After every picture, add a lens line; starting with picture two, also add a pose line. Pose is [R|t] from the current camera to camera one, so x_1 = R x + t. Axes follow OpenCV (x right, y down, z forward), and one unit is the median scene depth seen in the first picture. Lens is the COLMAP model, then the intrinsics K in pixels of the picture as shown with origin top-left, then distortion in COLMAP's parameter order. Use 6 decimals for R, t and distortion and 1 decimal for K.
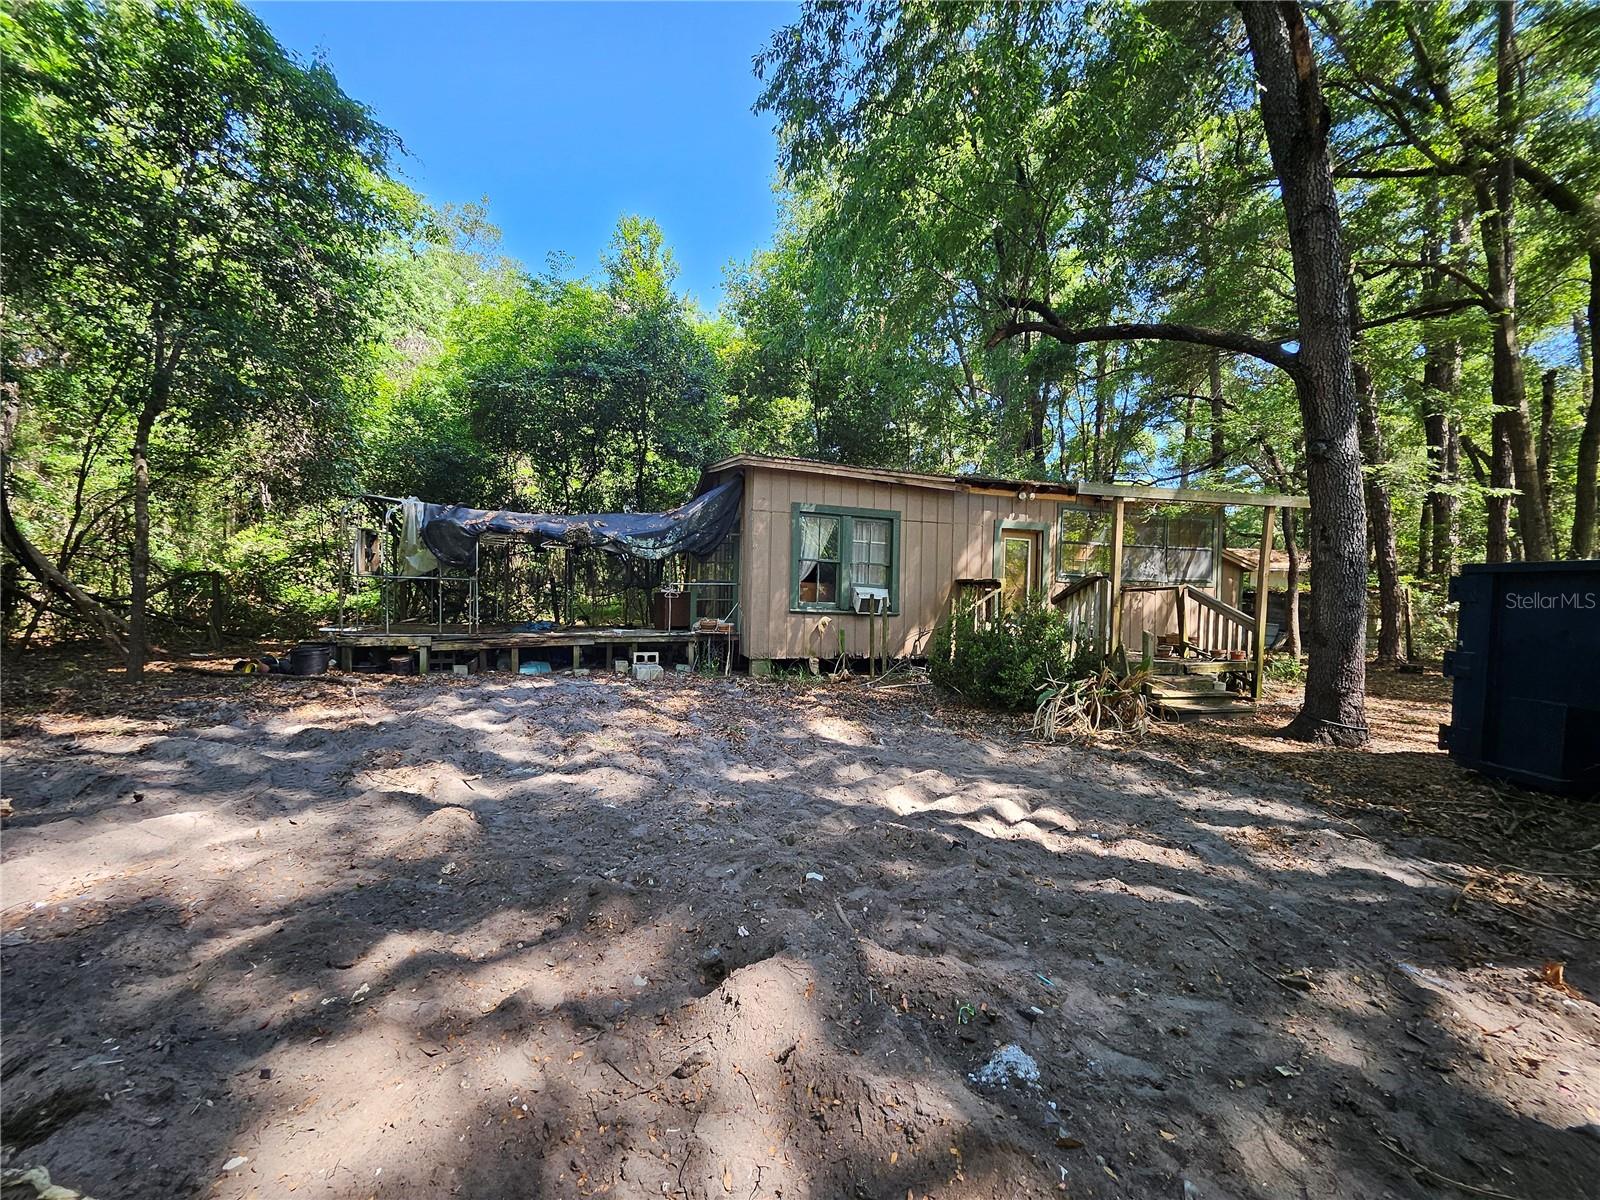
lens RADIAL K [[642.7, 0, 787.7], [0, 642.7, 604.8], [0, 0, 1]] dist [0.003489, 0.000312]
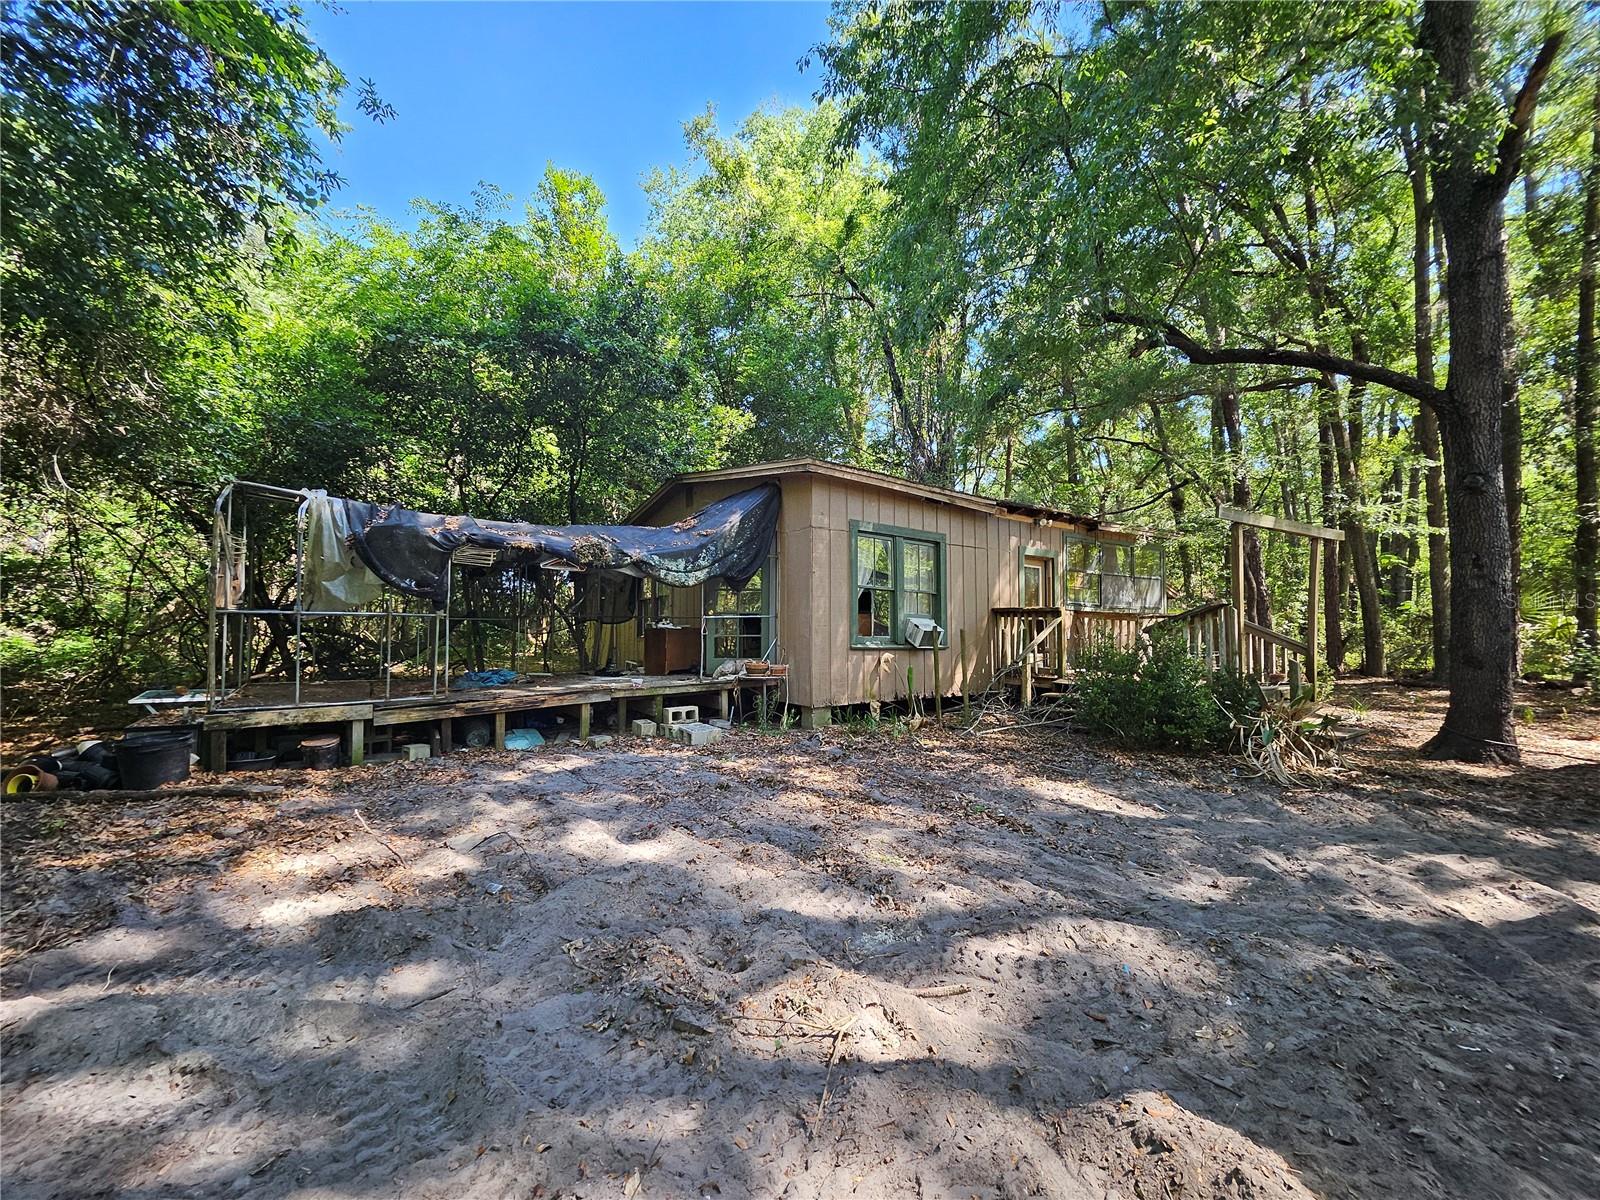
lens RADIAL K [[642.7, 0, 806.1], [0, 642.7, 602.0], [0, 0, 1]] dist [0.003489, 0.000312]
pose [[0.941532, -0.005140, 0.336884, -0.332396], [0.021527, 0.998758, -0.044926, -0.013185], [-0.336235, 0.049552, 0.940474, 0.222243]]
